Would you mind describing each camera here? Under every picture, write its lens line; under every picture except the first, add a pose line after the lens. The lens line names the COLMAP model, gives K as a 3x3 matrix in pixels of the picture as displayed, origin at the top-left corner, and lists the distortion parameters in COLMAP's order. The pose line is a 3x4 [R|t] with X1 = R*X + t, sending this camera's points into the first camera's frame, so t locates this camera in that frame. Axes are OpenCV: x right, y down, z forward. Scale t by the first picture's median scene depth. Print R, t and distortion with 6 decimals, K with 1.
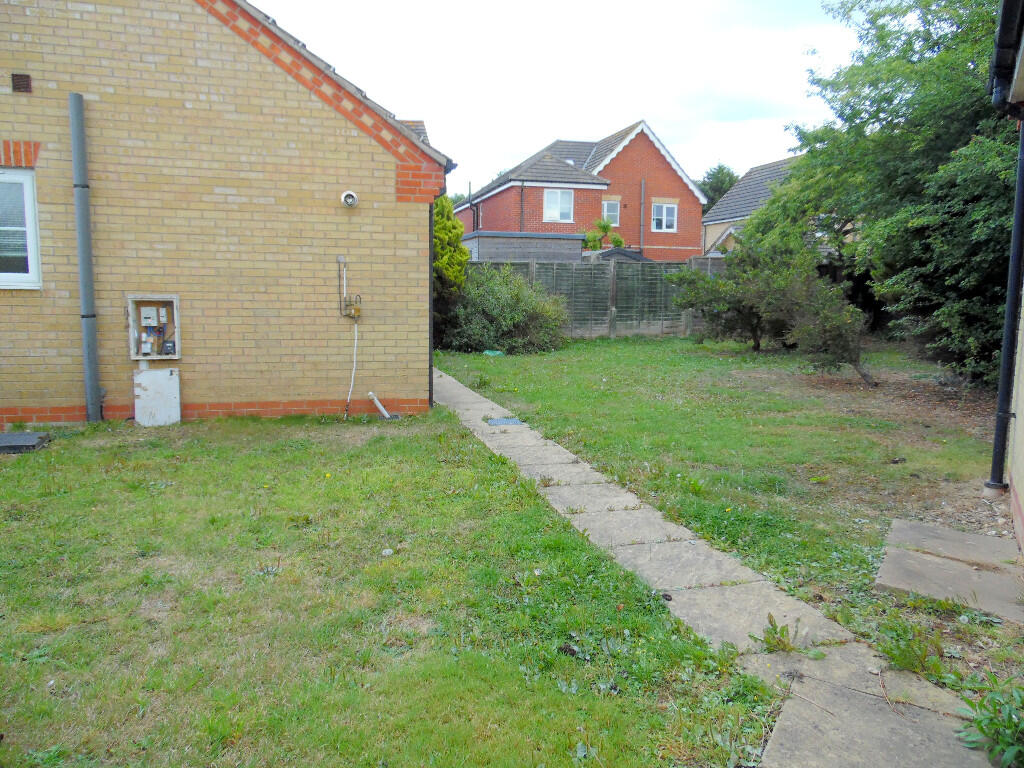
lens RADIAL K [[768.3, 0, 517.4], [0, 768.3, 380.7], [0, 0, 1]] dist [-0.036935, 0.067199]
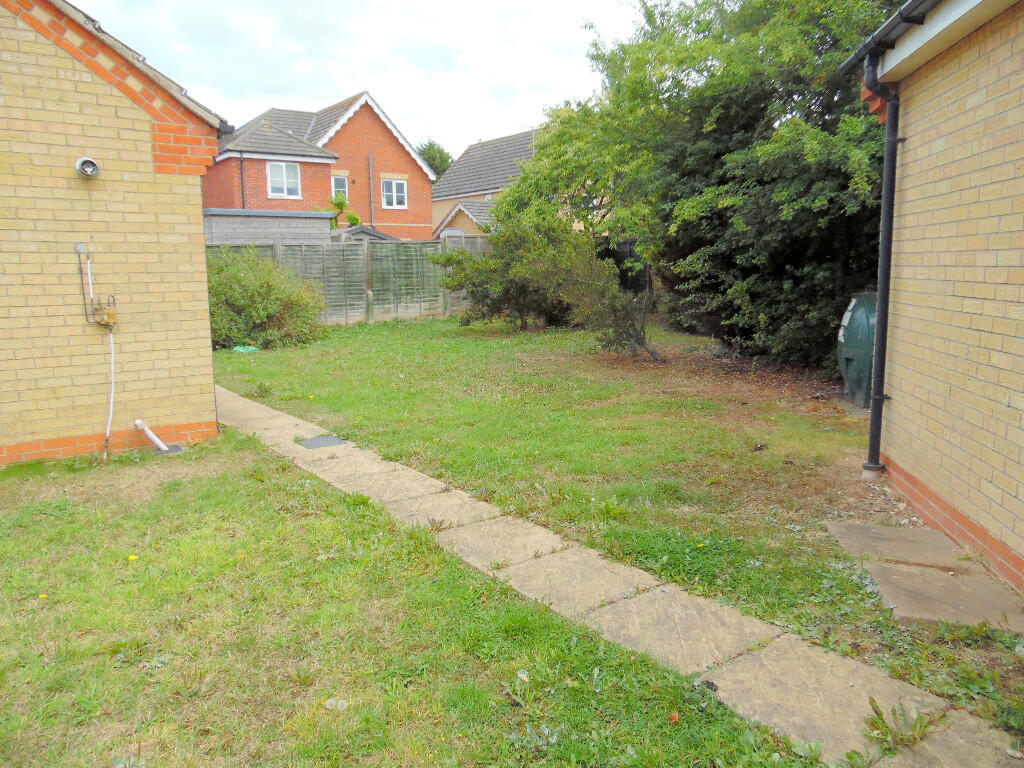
lens RADIAL K [[768.3, 0, 517.4], [0, 768.3, 380.7], [0, 0, 1]] dist [-0.036935, 0.067199]
pose [[0.932957, -0.075818, 0.351913, -0.102978], [0.065181, 0.996989, 0.041994, -0.032350], [-0.354037, -0.016240, 0.935090, 0.143488]]
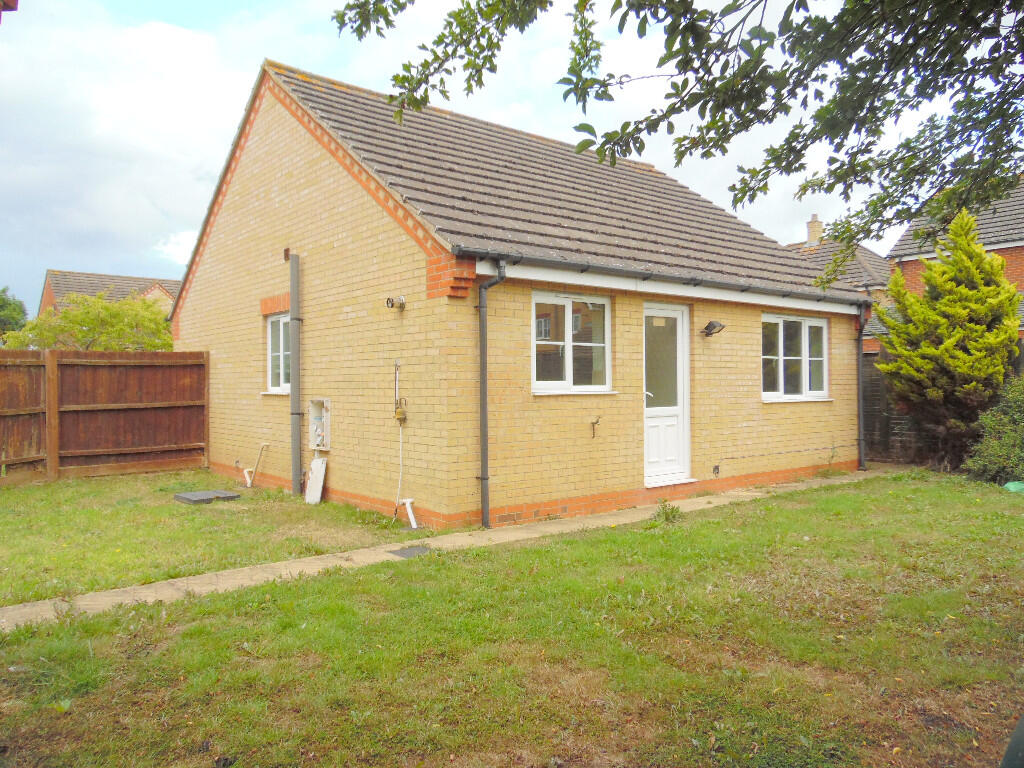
lens RADIAL K [[768.3, 0, 517.4], [0, 768.3, 380.7], [0, 0, 1]] dist [-0.036935, 0.067199]
pose [[0.400590, -0.022913, -0.915971, 0.744261], [-0.096773, 0.993038, -0.067163, -0.079811], [0.911132, 0.115546, 0.395584, 0.730881]]
